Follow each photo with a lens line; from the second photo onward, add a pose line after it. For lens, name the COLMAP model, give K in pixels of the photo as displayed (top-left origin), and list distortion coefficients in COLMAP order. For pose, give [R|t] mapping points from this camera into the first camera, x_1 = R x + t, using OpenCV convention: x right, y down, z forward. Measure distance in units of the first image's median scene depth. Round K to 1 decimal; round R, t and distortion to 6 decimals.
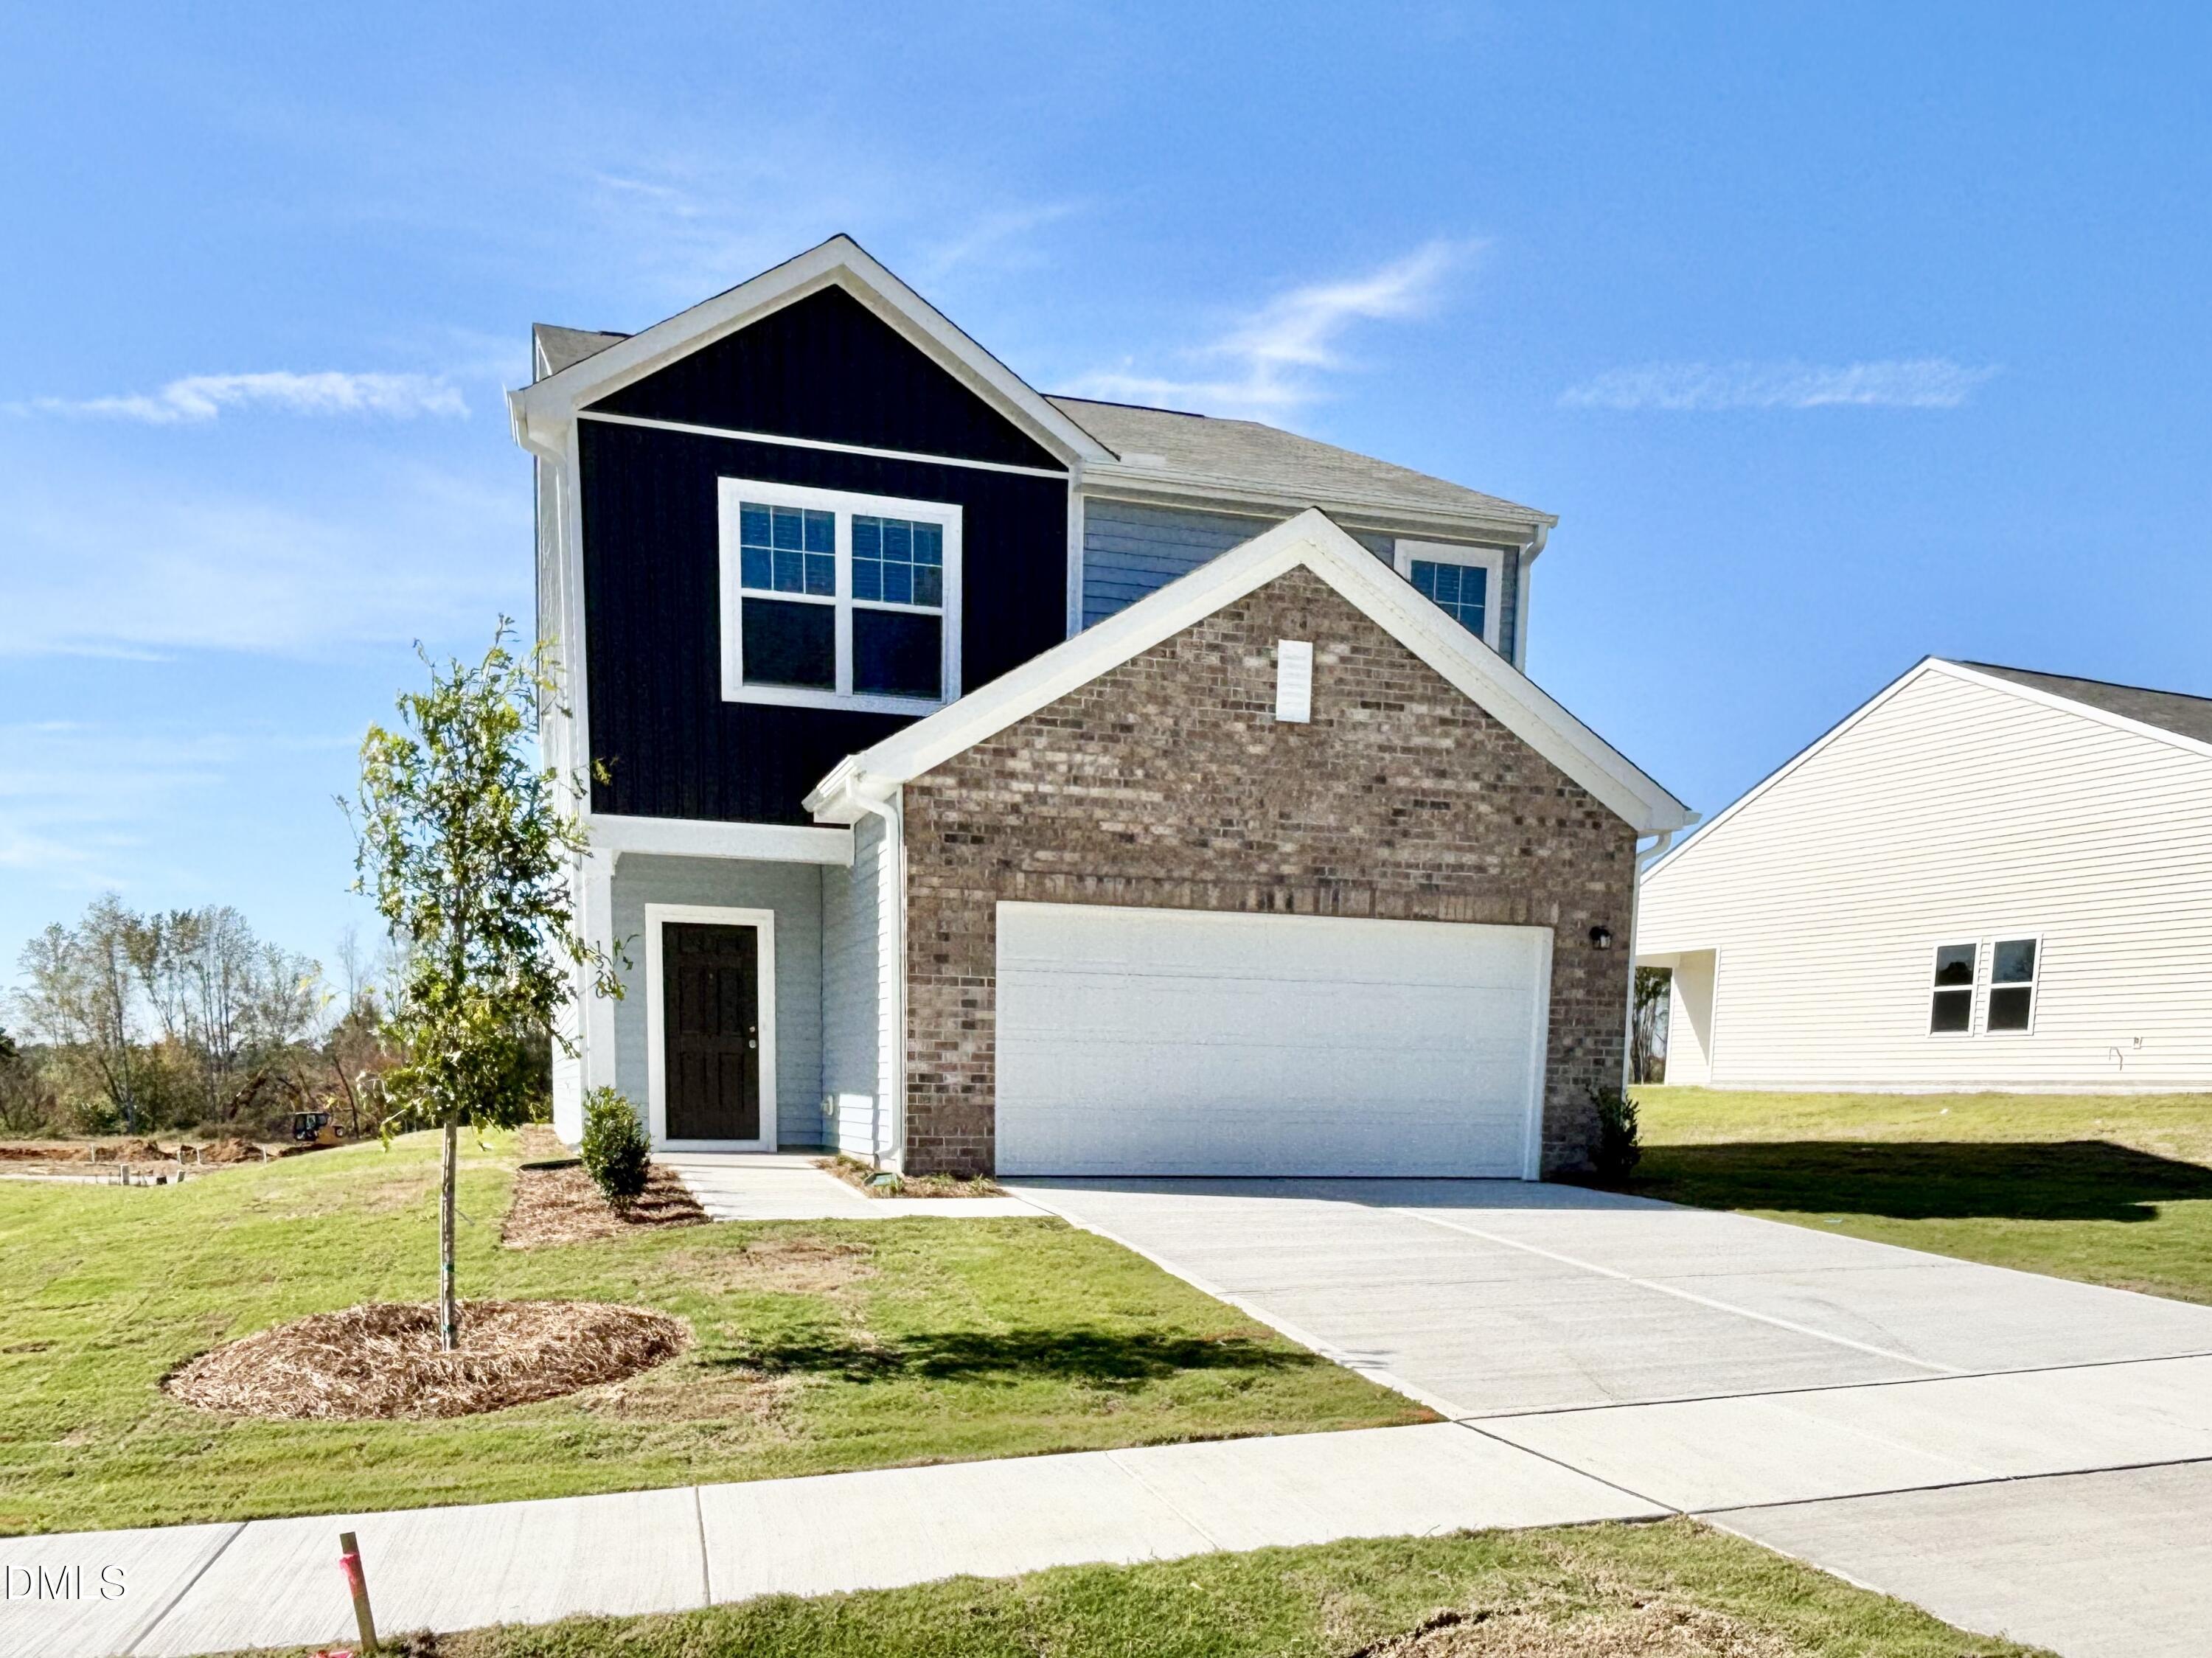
lens RADIAL K [[1650.6, 0, 1106.4], [0, 1650.6, 824.4], [0, 0, 1]] dist [0.024079, 0.003499]
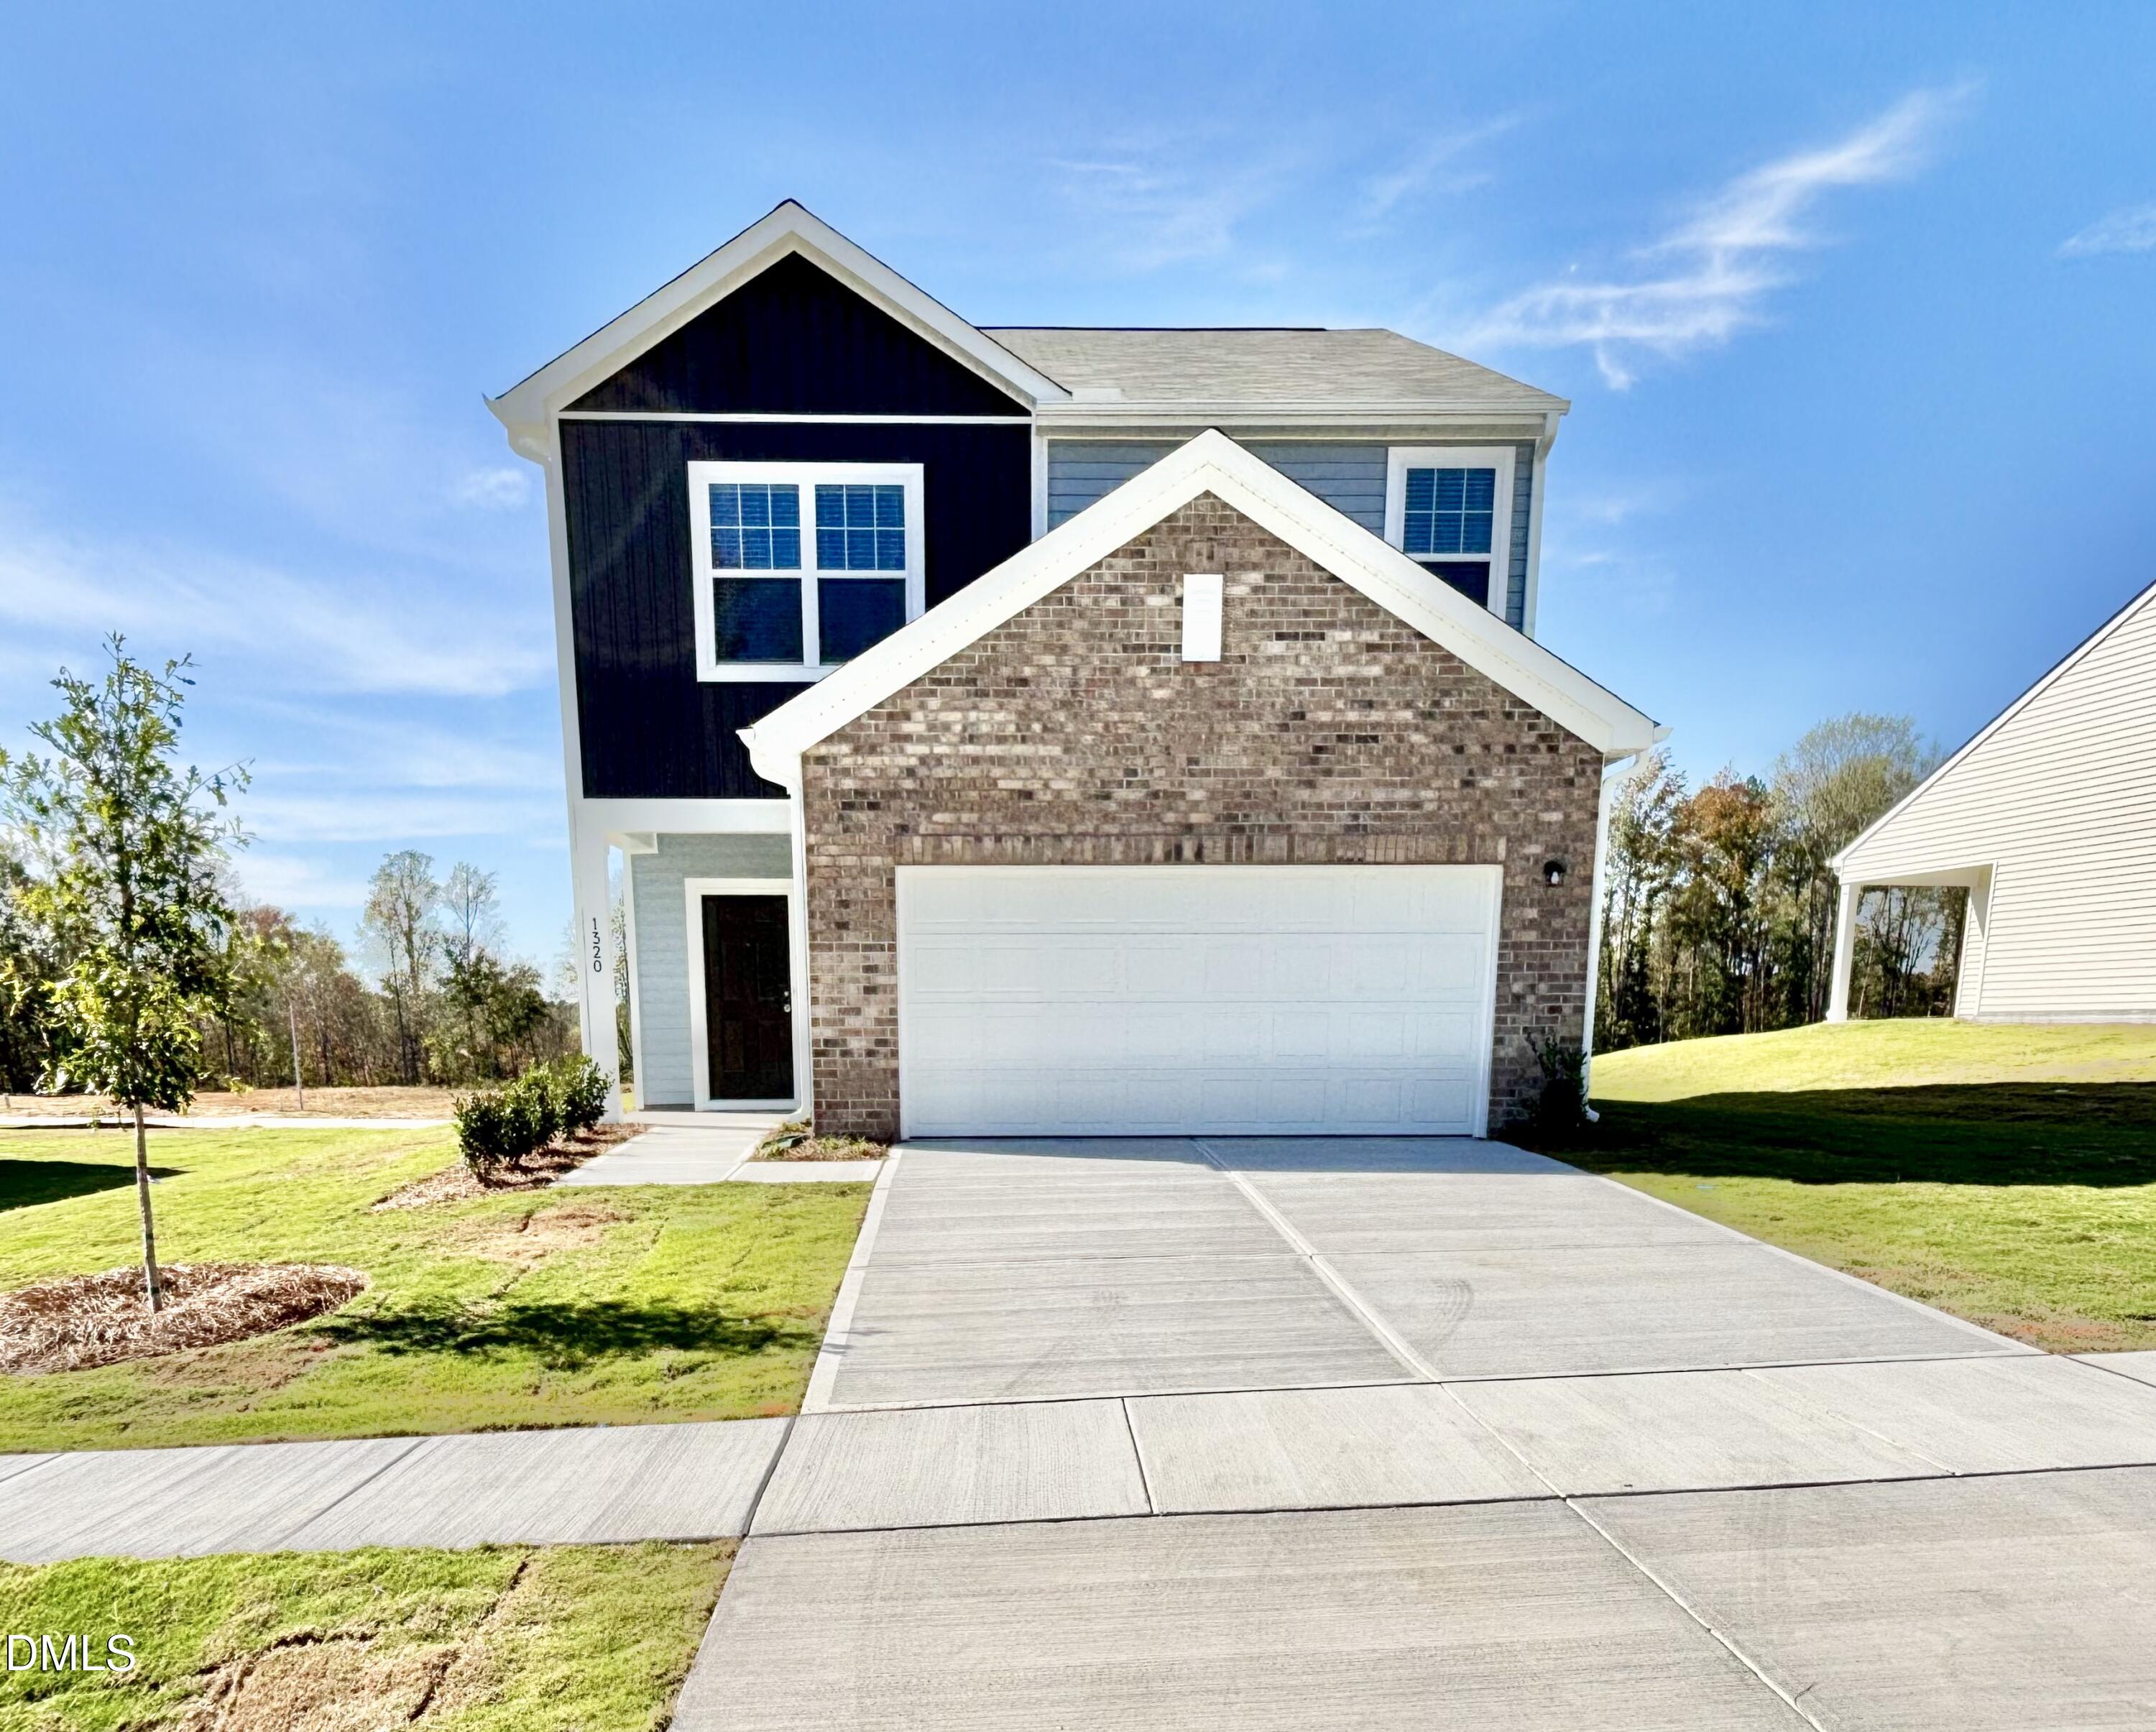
lens RADIAL K [[1633.6, 0, 1052.5], [0, 1633.6, 892.4], [0, 0, 1]] dist [0.023959, -0.009401]
pose [[0.965670, -0.042548, -0.256265, 0.264524], [0.061598, 0.995865, 0.066772, 0.002006], [0.252365, -0.080265, 0.964297, 0.065468]]
